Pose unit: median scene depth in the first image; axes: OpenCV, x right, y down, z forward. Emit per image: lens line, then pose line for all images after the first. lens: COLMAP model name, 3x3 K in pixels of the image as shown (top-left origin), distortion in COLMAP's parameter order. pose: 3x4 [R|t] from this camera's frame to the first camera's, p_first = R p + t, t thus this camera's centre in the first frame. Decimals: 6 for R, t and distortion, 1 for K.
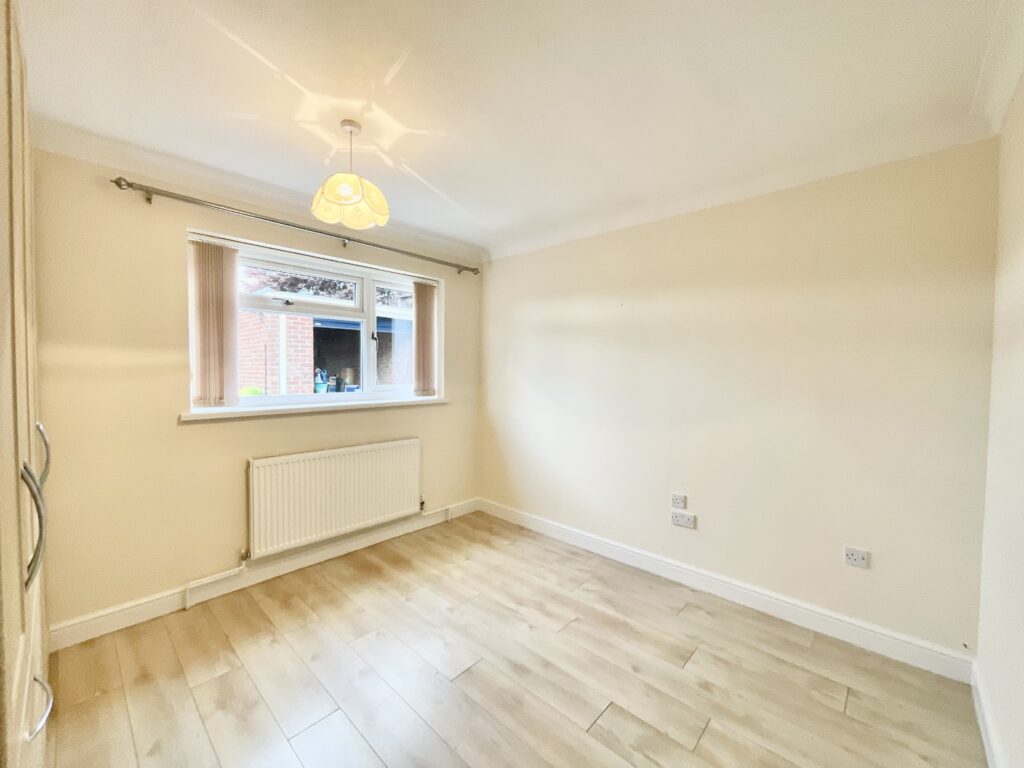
lens RADIAL K [[417.7, 0, 517.4], [0, 417.7, 383.6], [0, 0, 1]] dist [0.004382, 0.000721]
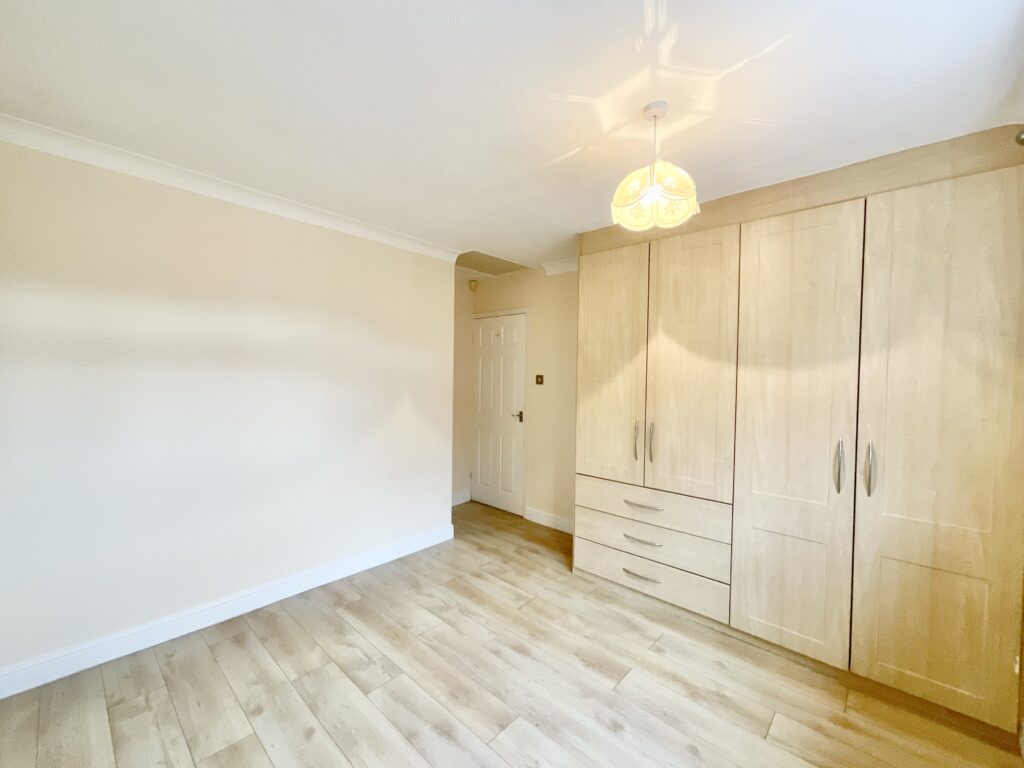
lens RADIAL K [[417.7, 0, 512.0], [0, 417.7, 387.0], [0, 0, 1]] dist [0.004382, 0.000721]
pose [[-0.999682, -0.025048, 0.002968, -0.131135], [-0.024778, 0.997219, 0.070289, -0.111958], [-0.004720, 0.070193, -0.997522, 2.006724]]
